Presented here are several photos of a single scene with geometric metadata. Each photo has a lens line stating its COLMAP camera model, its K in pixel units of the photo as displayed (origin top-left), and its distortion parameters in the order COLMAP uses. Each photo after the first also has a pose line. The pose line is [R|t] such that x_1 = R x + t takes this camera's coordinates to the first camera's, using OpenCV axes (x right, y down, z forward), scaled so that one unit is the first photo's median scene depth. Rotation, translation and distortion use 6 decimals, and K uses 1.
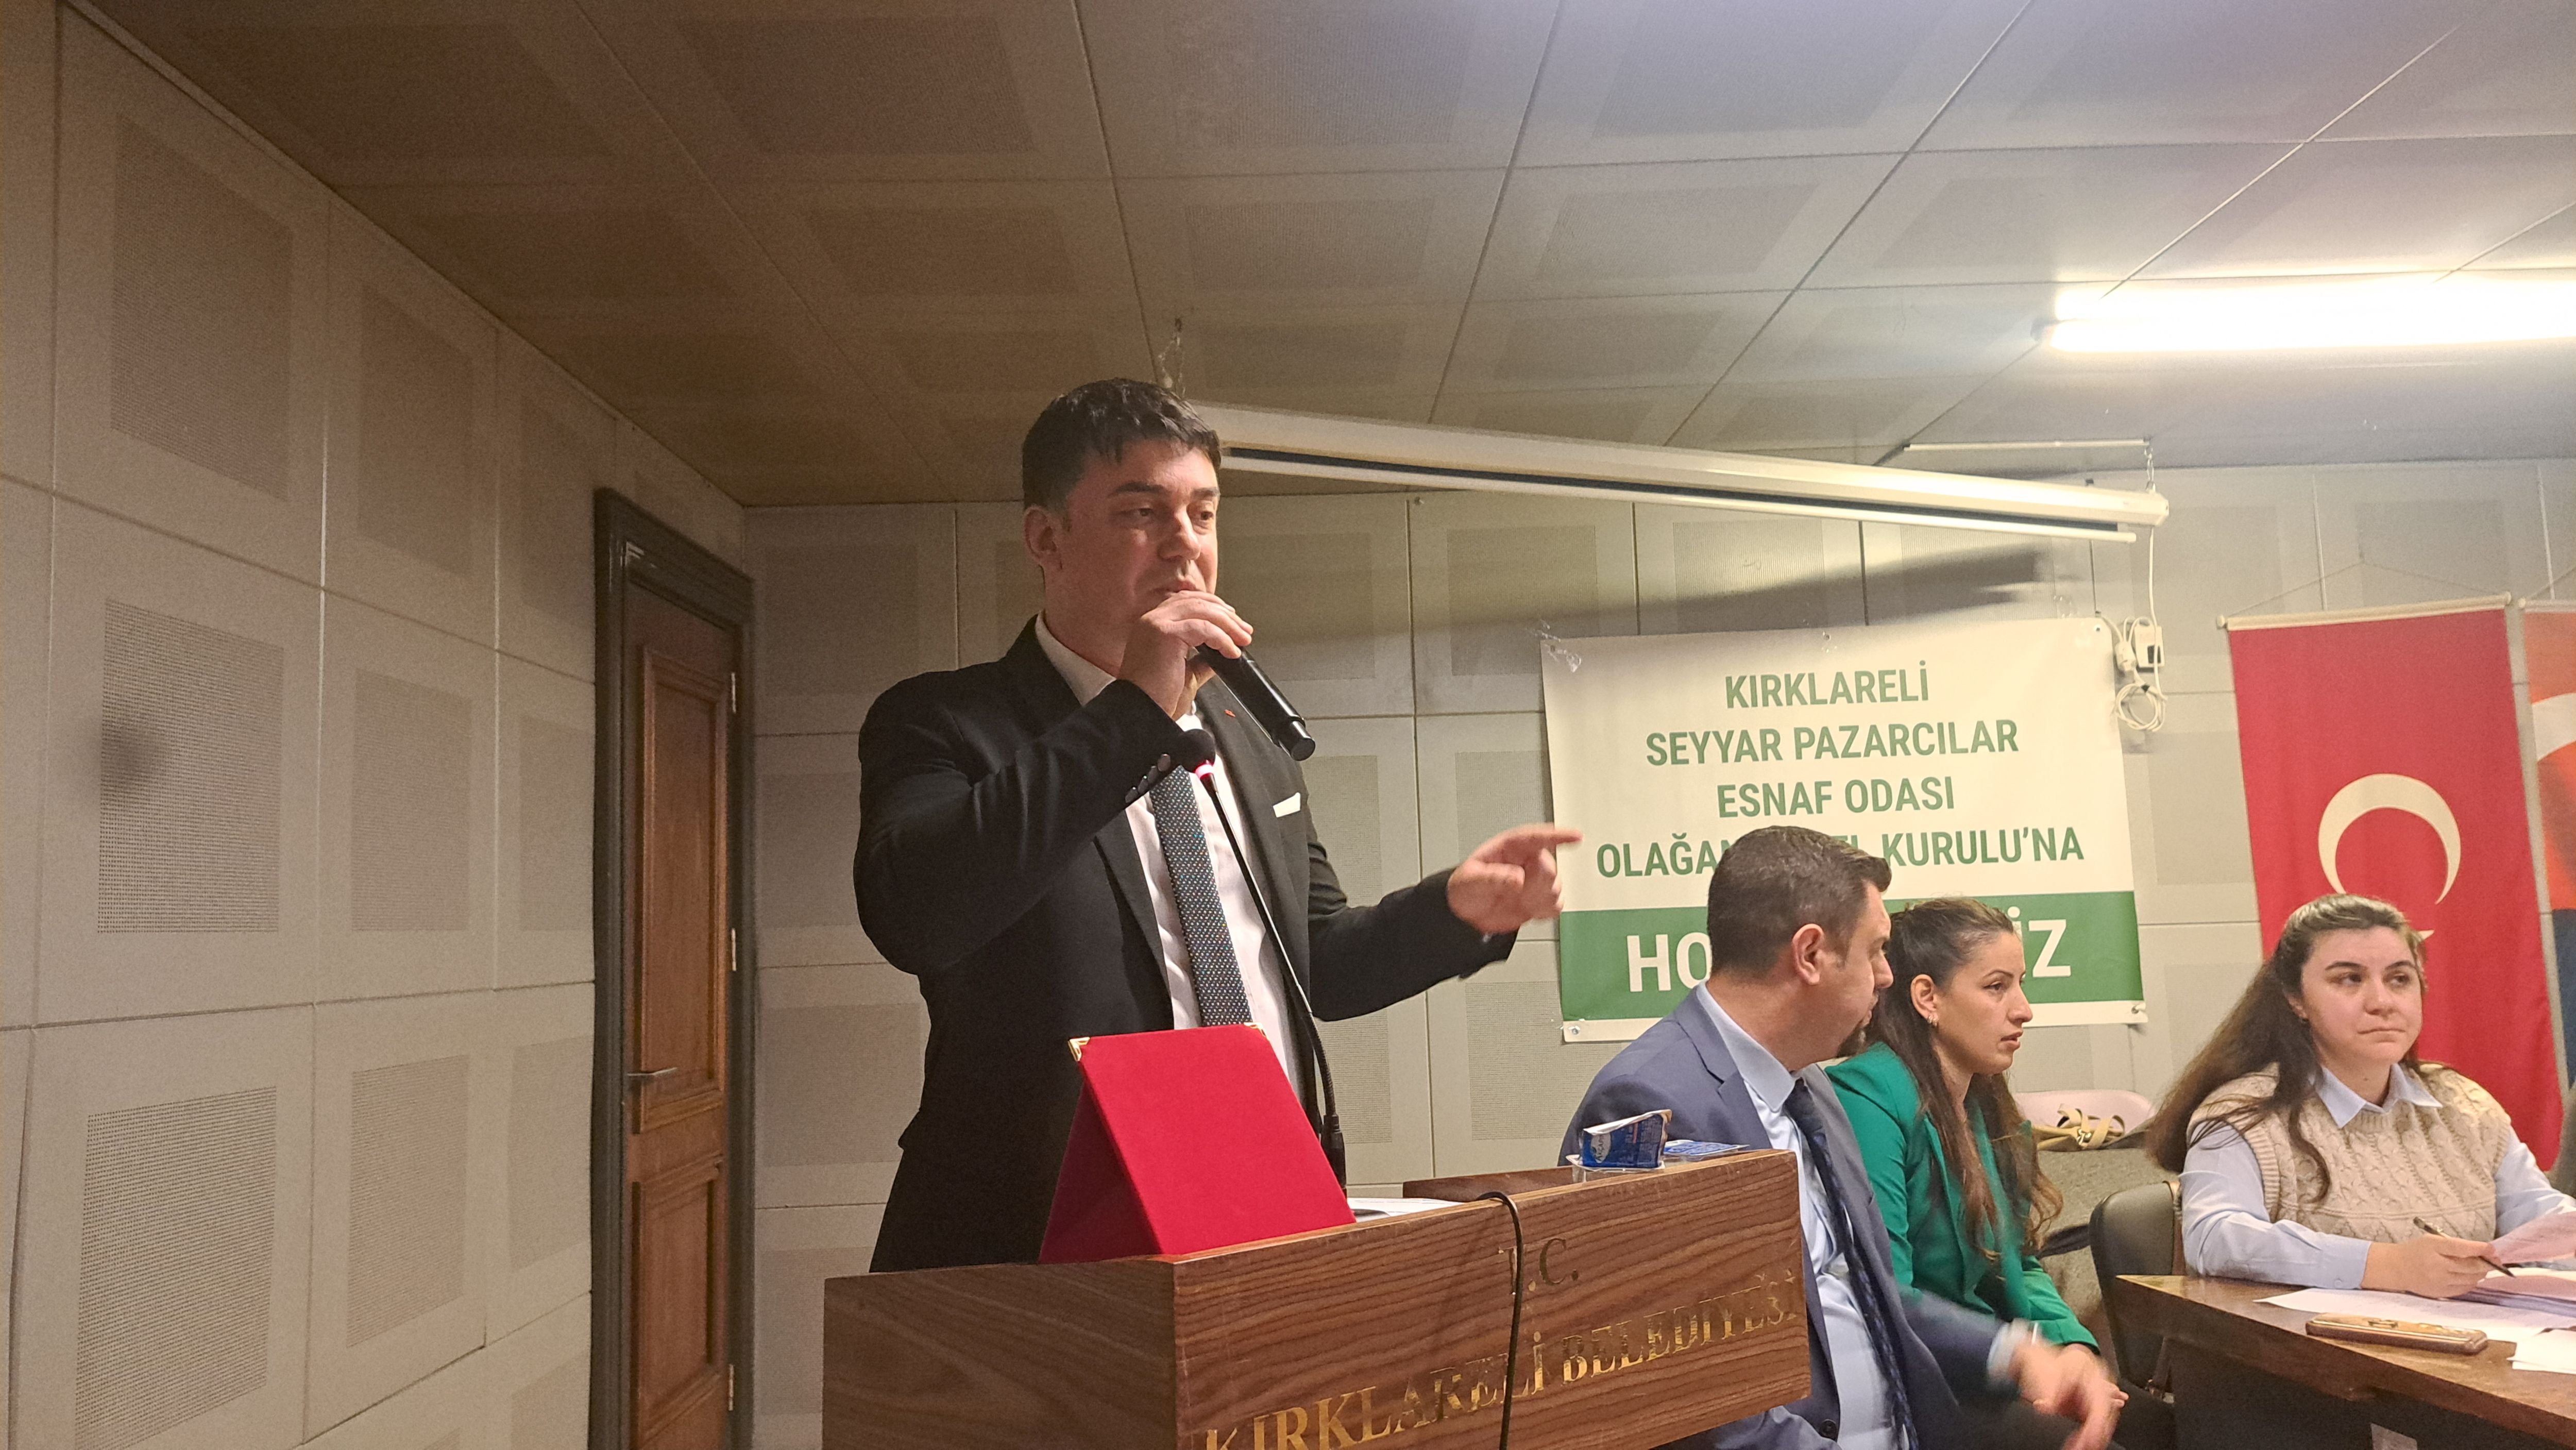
lens RADIAL K [[1833.8, 0, 1303.3], [0, 1833.8, 733.7], [0, 0, 1]] dist [0.084607, -0.095130]
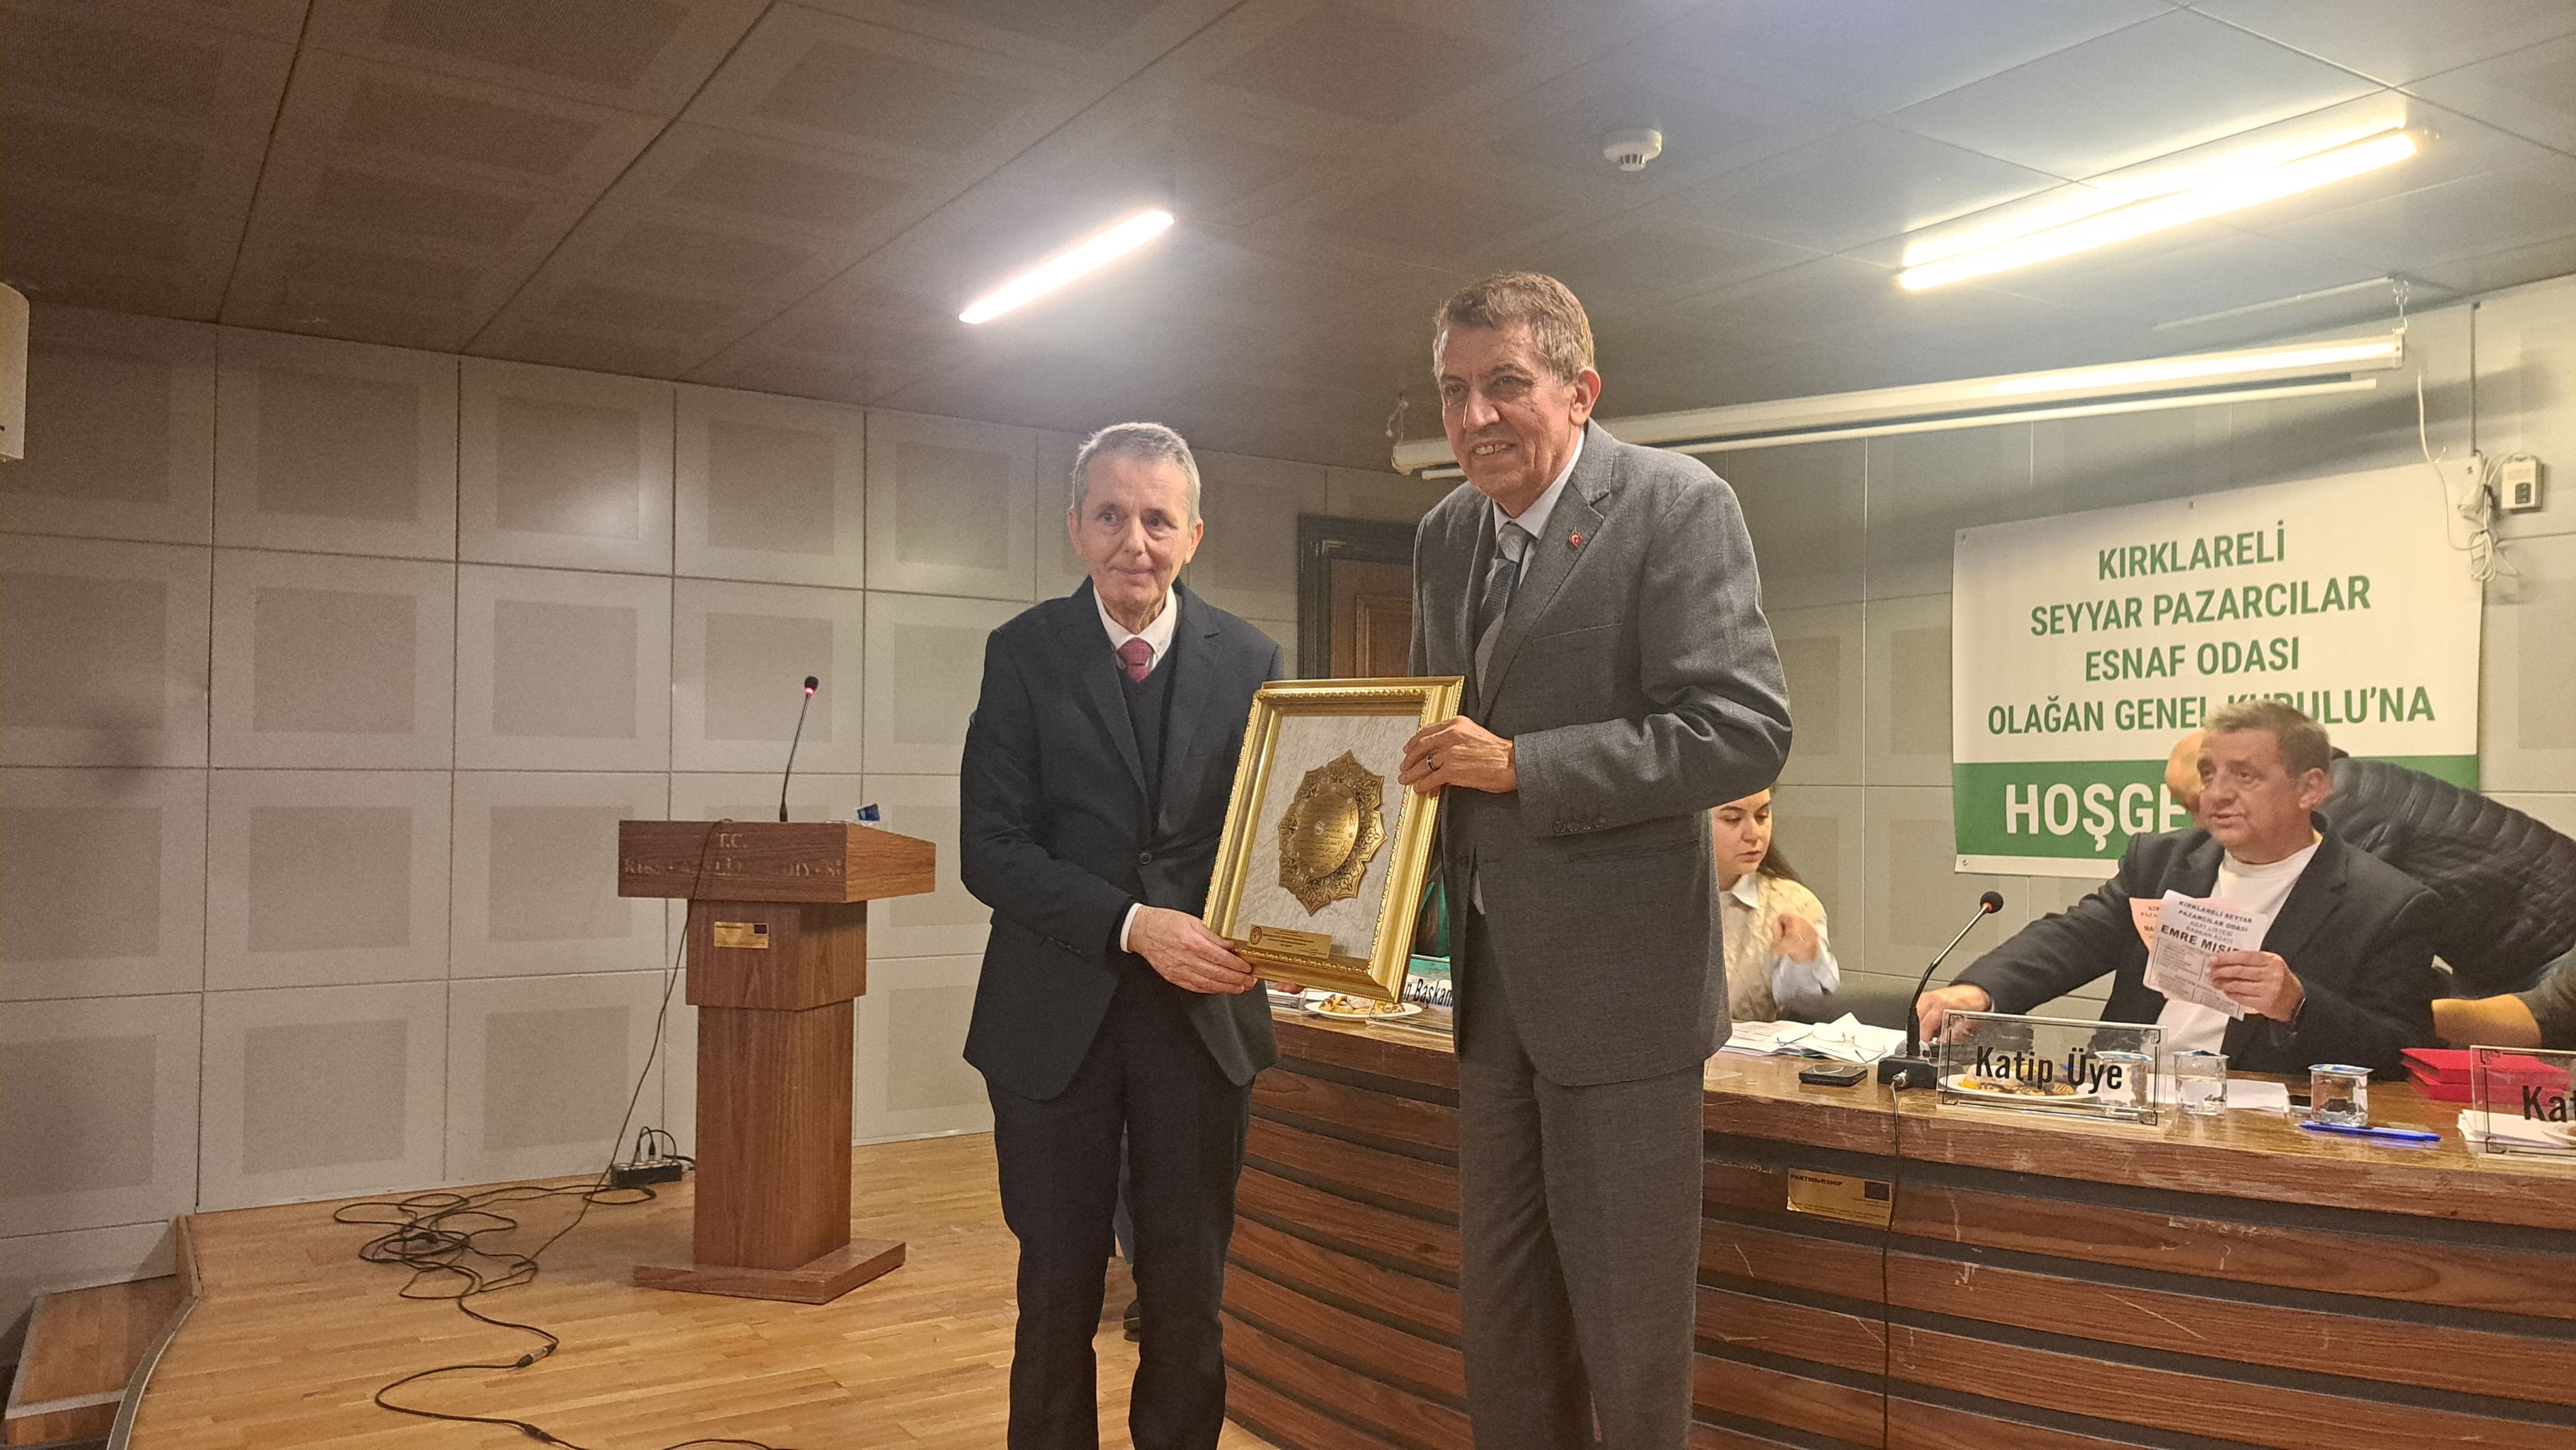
lens RADIAL K [[1833.8, 0, 1286.7], [0, 1833.8, 745.0], [0, 0, 1]] dist [0.084607, -0.095130]
pose [[0.534340, 0.017305, -0.845092, 0.941871], [0.054911, 0.996968, 0.055134, -0.004036], [0.843484, -0.075866, 0.531770, 0.005023]]
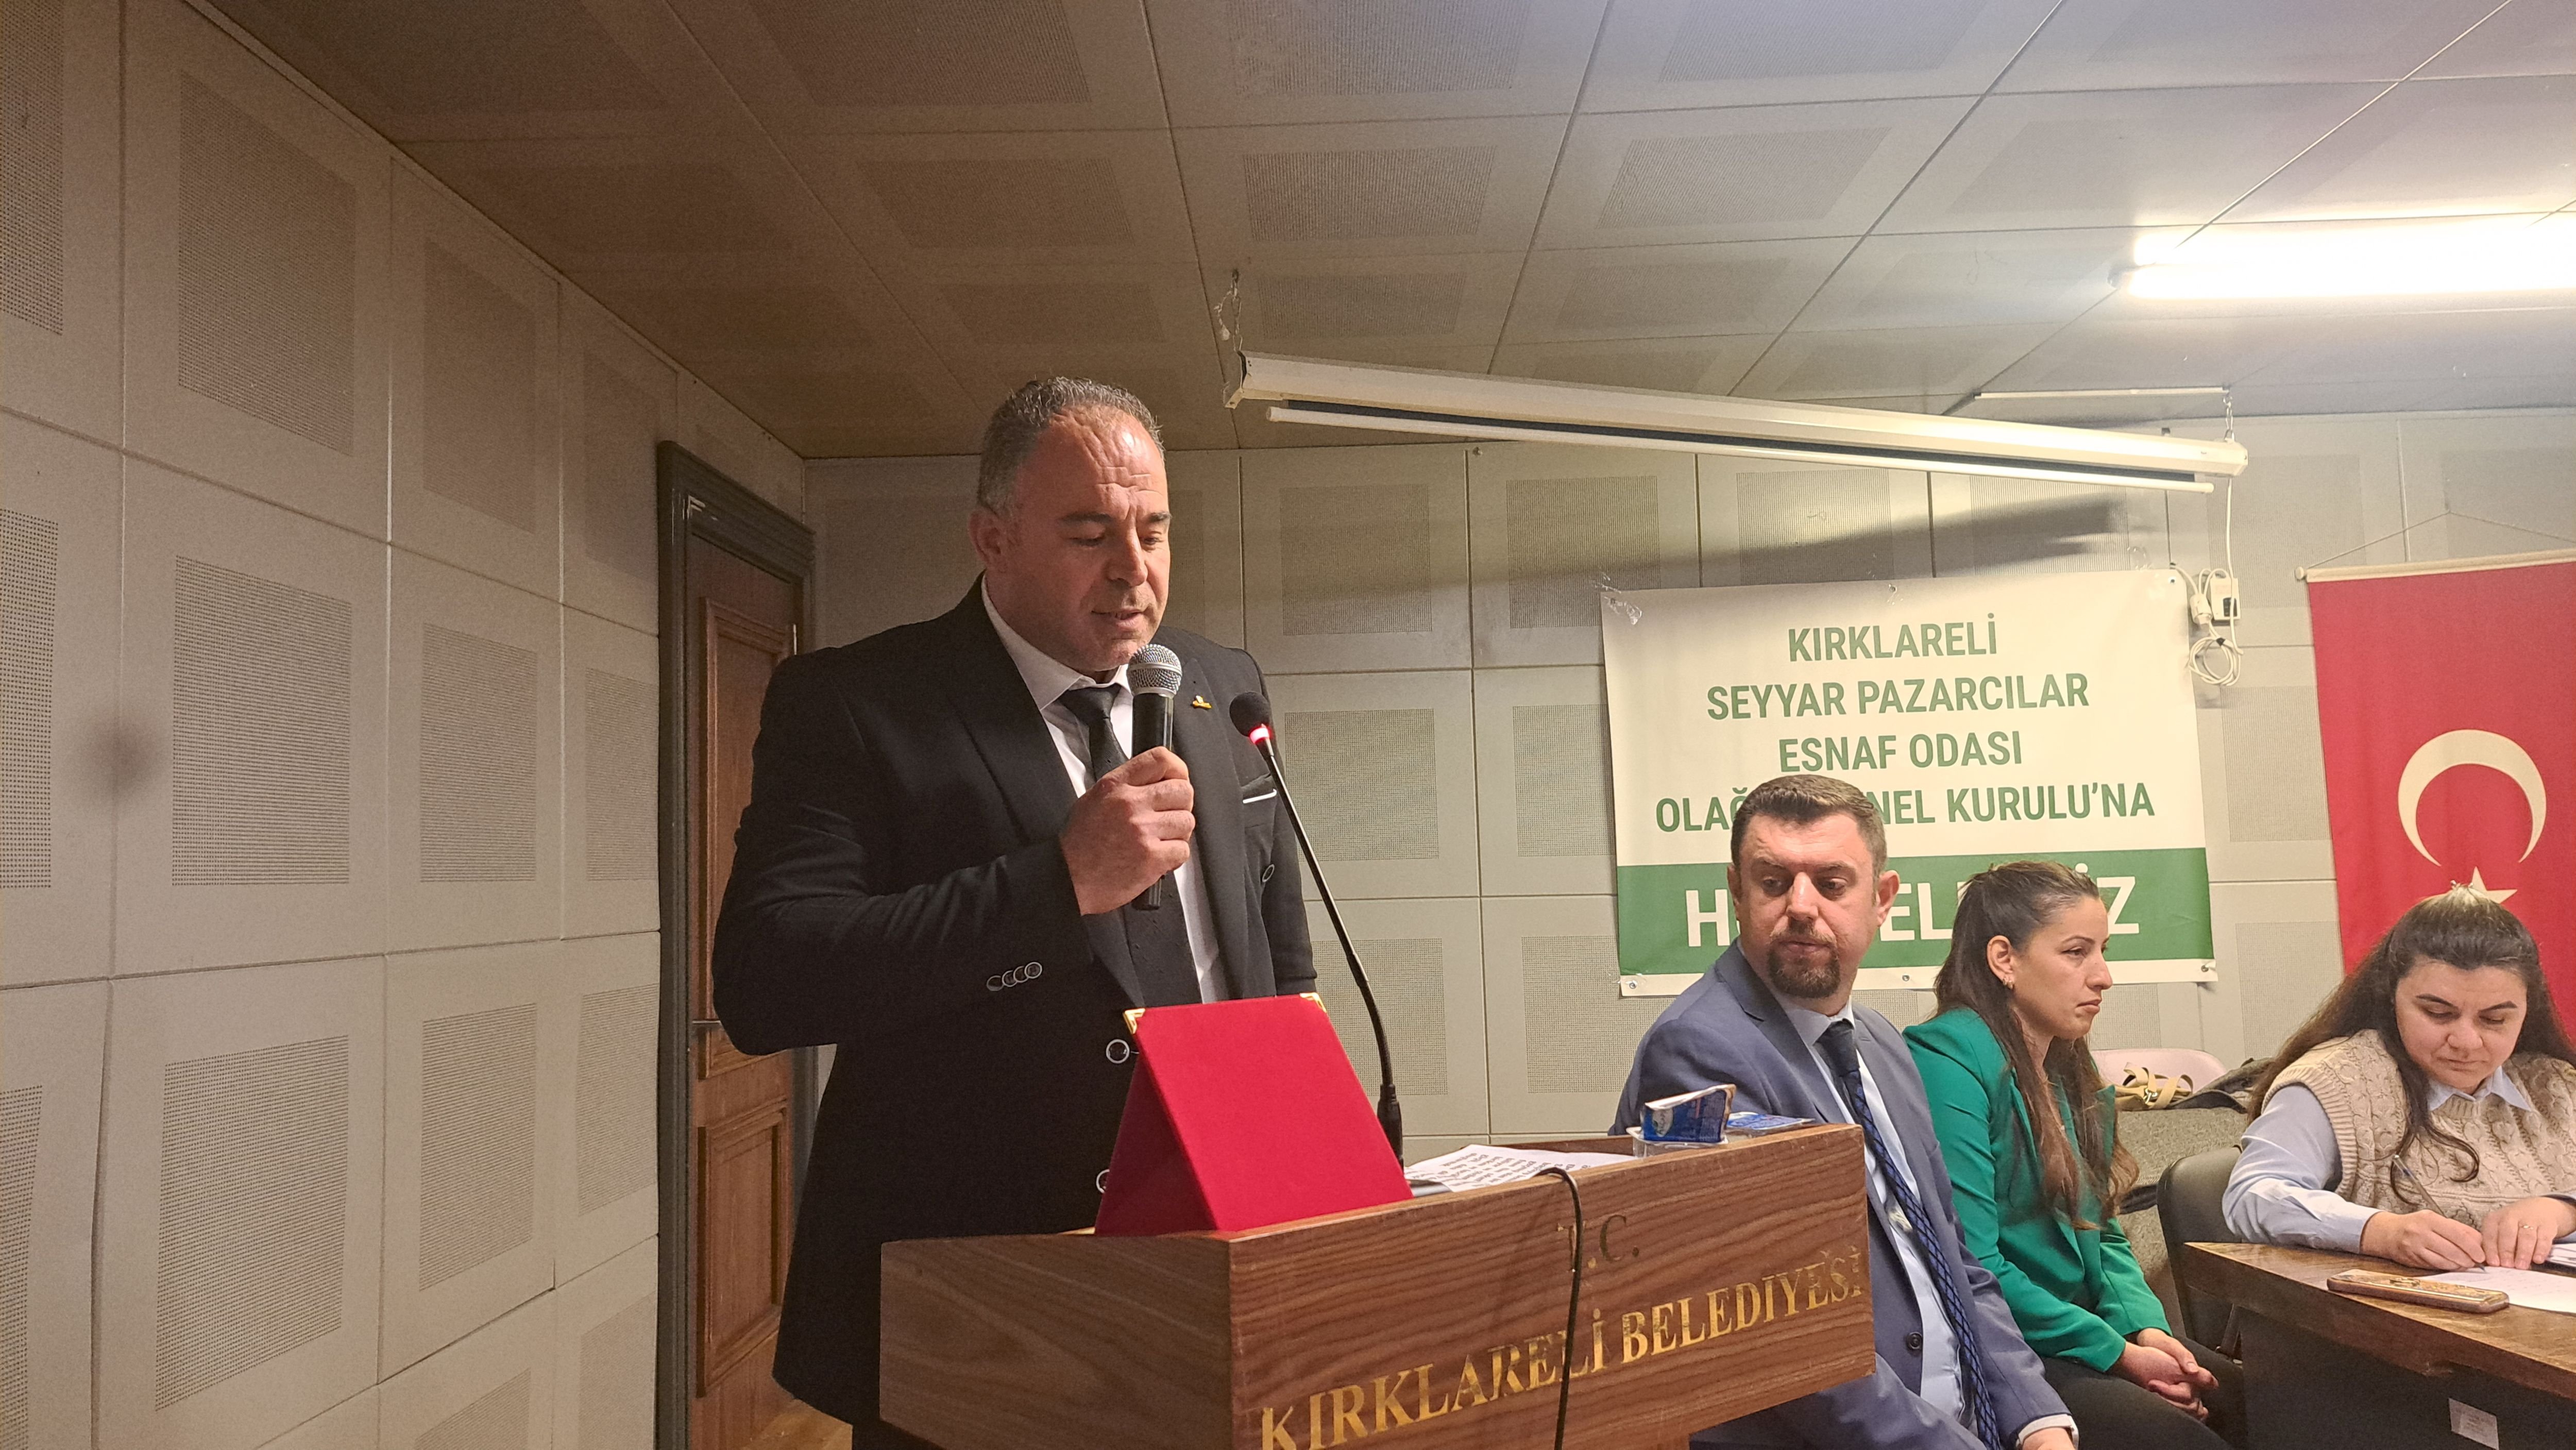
lens RADIAL K [[1833.8, 0, 1302.8], [0, 1833.8, 726.5], [0, 0, 1]] dist [0.084607, -0.095130]
pose [[0.999513, 0.002970, -0.031073, -0.000147], [-0.002228, 0.999712, 0.023886, -0.002132], [0.031135, -0.023805, 0.999232, 0.003014]]
